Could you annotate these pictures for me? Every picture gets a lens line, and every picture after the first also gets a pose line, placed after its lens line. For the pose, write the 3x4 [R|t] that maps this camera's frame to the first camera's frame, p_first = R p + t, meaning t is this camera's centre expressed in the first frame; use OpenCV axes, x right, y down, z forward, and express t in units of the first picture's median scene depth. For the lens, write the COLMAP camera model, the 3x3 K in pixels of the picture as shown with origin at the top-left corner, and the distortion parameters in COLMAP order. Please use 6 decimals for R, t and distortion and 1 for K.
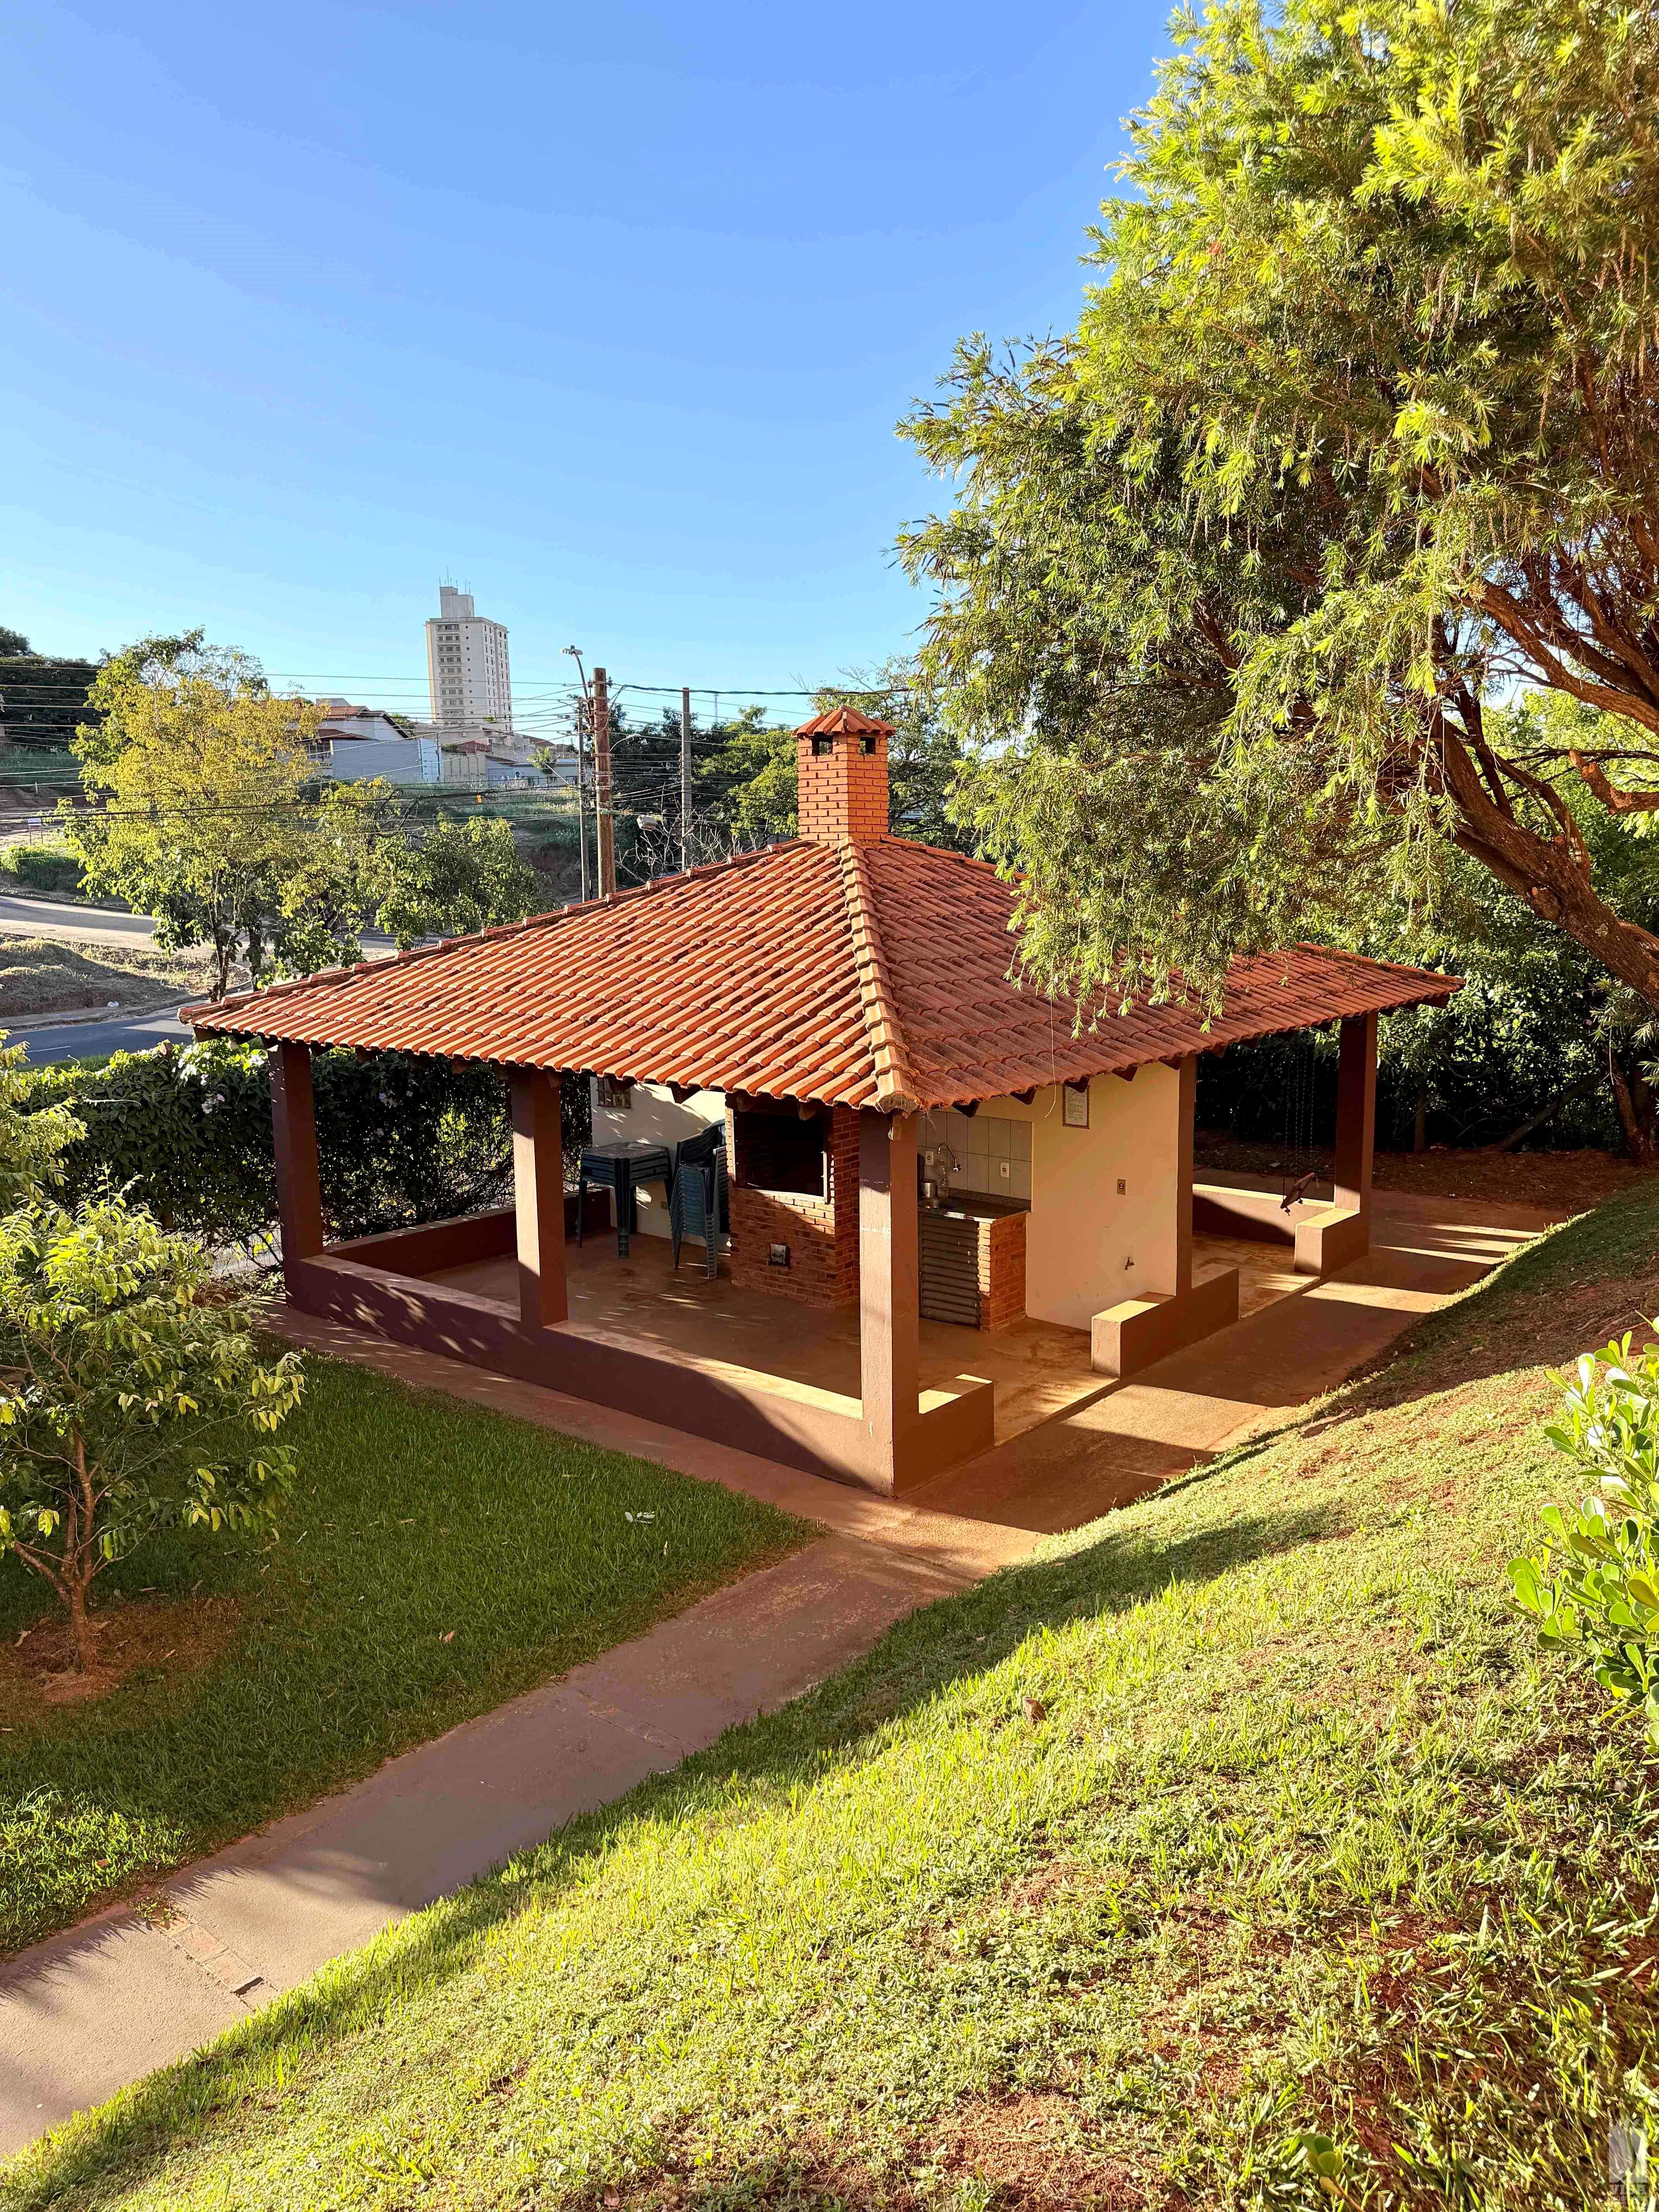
lens RADIAL K [[1535.5, 0, 833.0], [0, 1535.5, 1098.5], [0, 0, 1]] dist [0.123764, -0.144827]
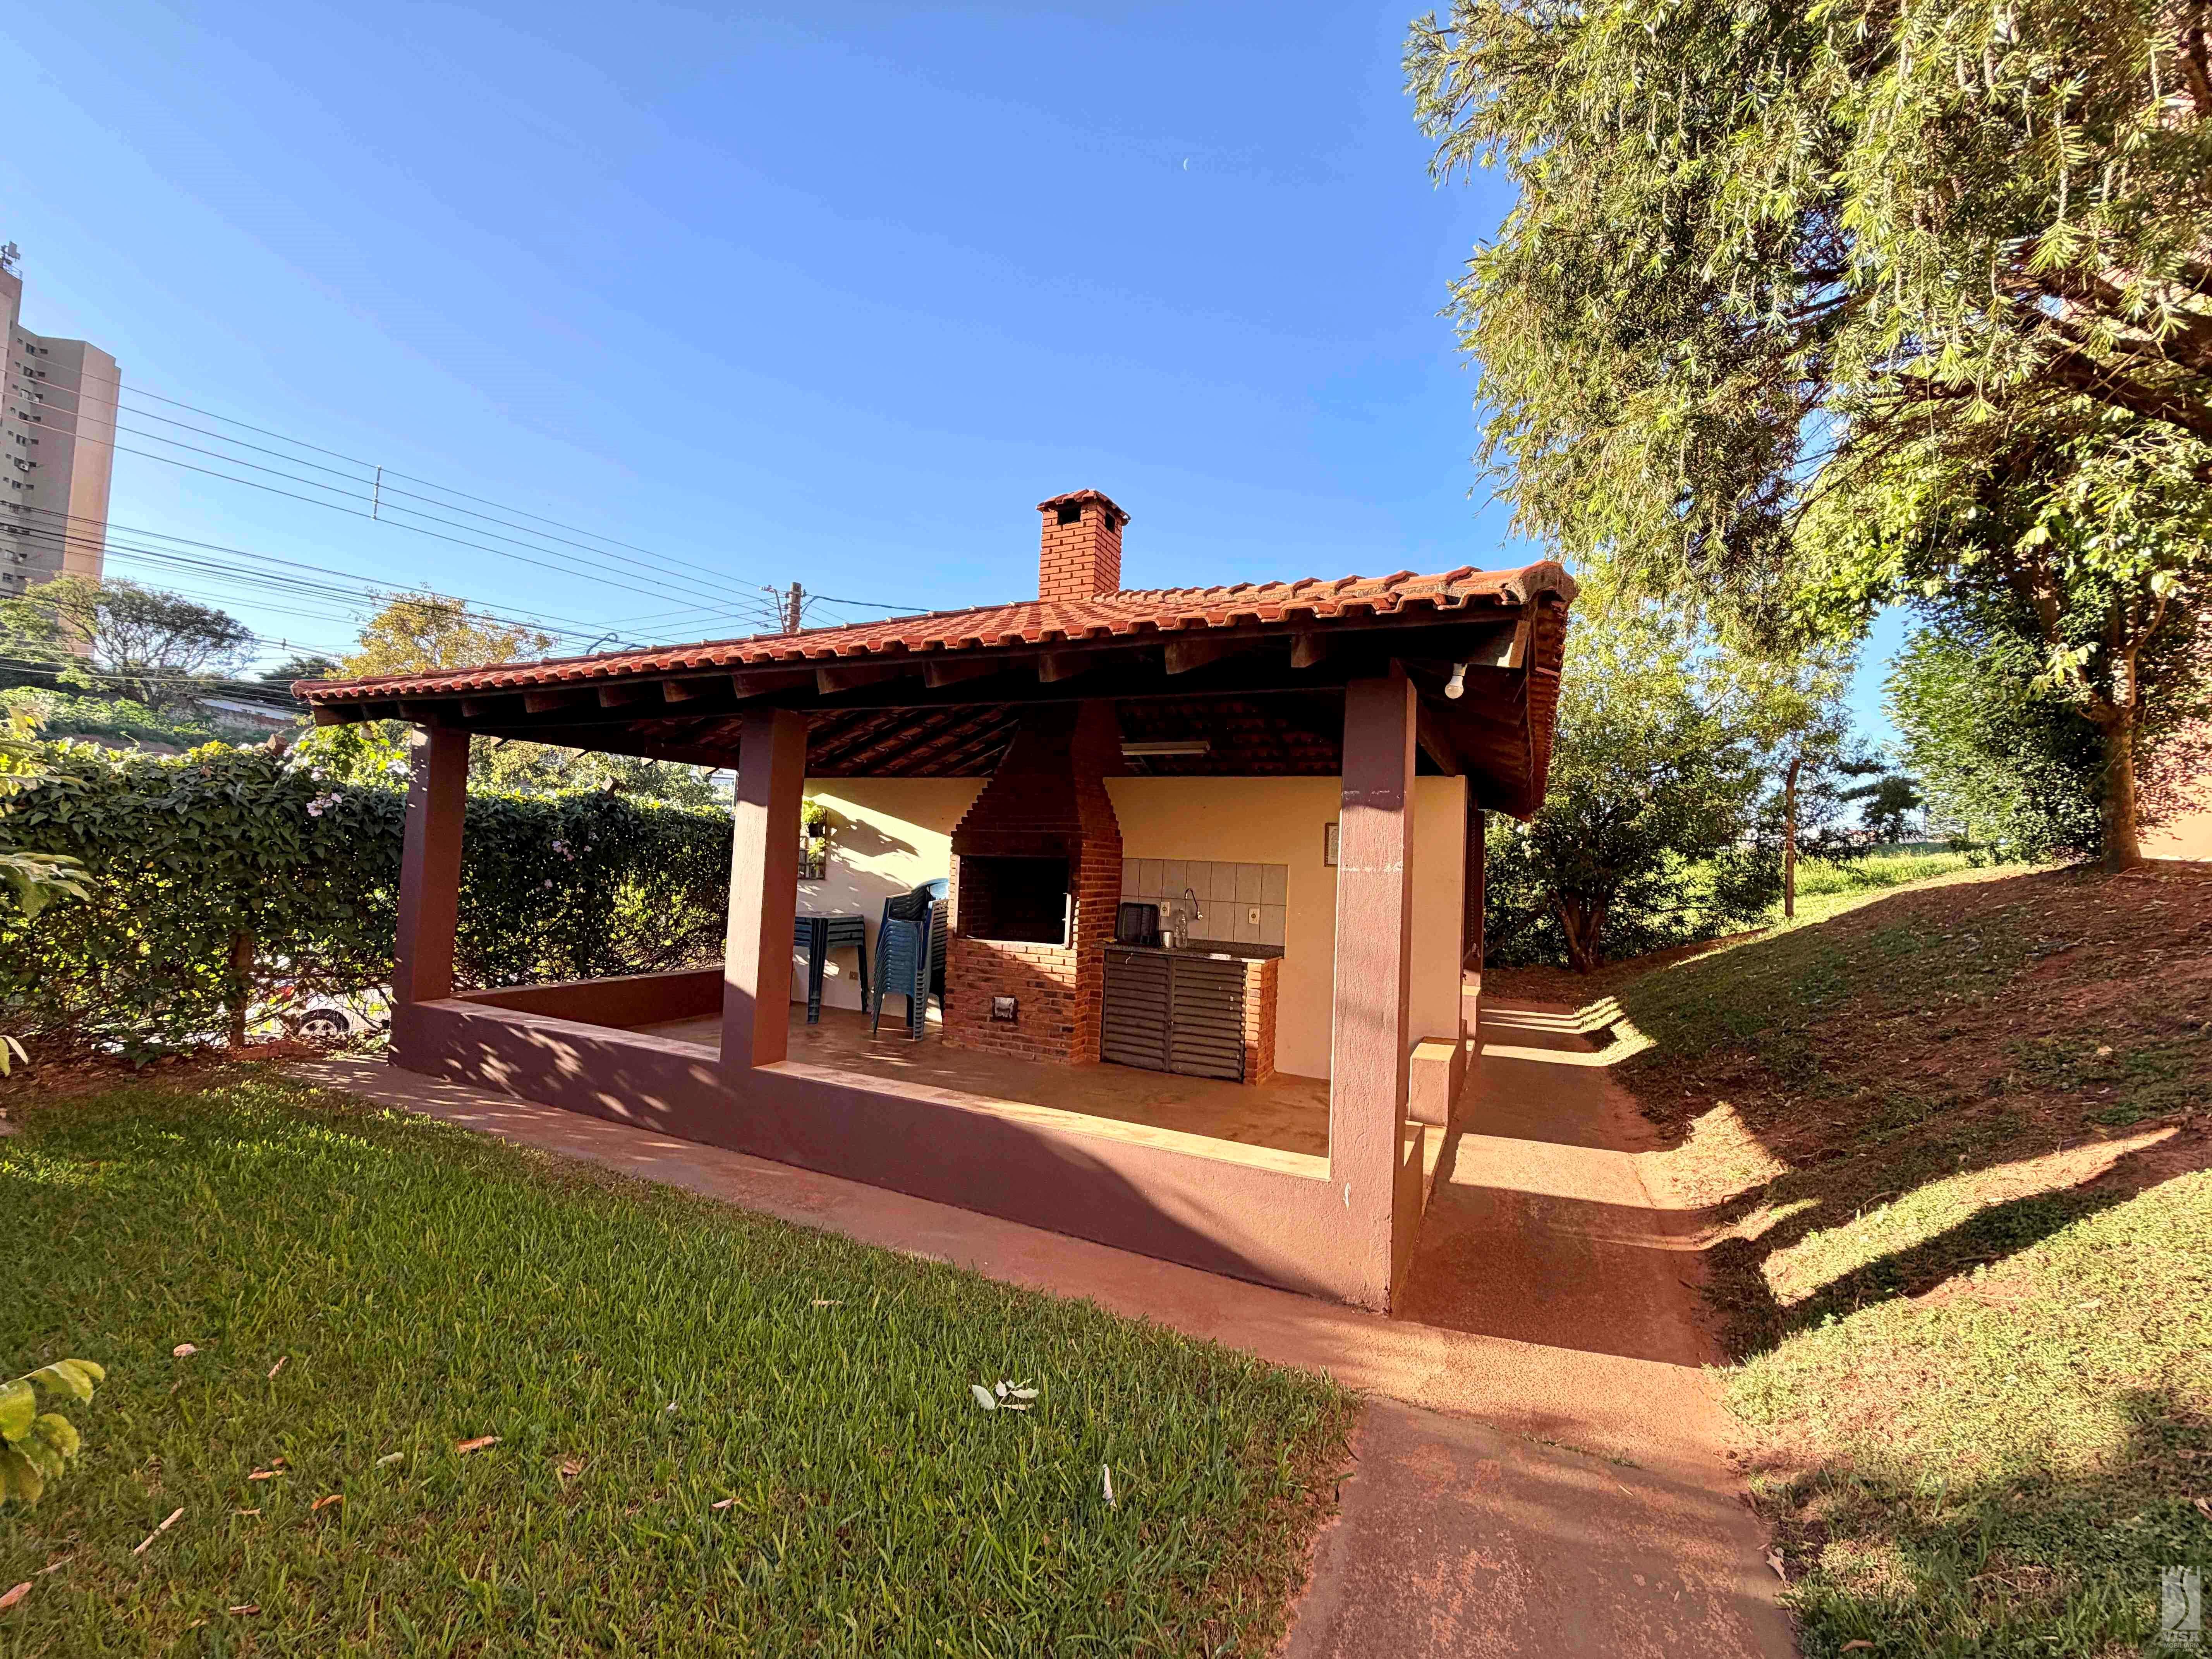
lens RADIAL K [[880.9, 0, 1102.5], [0, 880.9, 829.0], [0, 0, 1]] dist [-0.001069, 0.000000]
pose [[0.966573, 0.066827, 0.247531, -0.183517], [-0.018444, 0.981057, -0.192839, 0.150761], [-0.255729, 0.181827, 0.949495, 0.718067]]
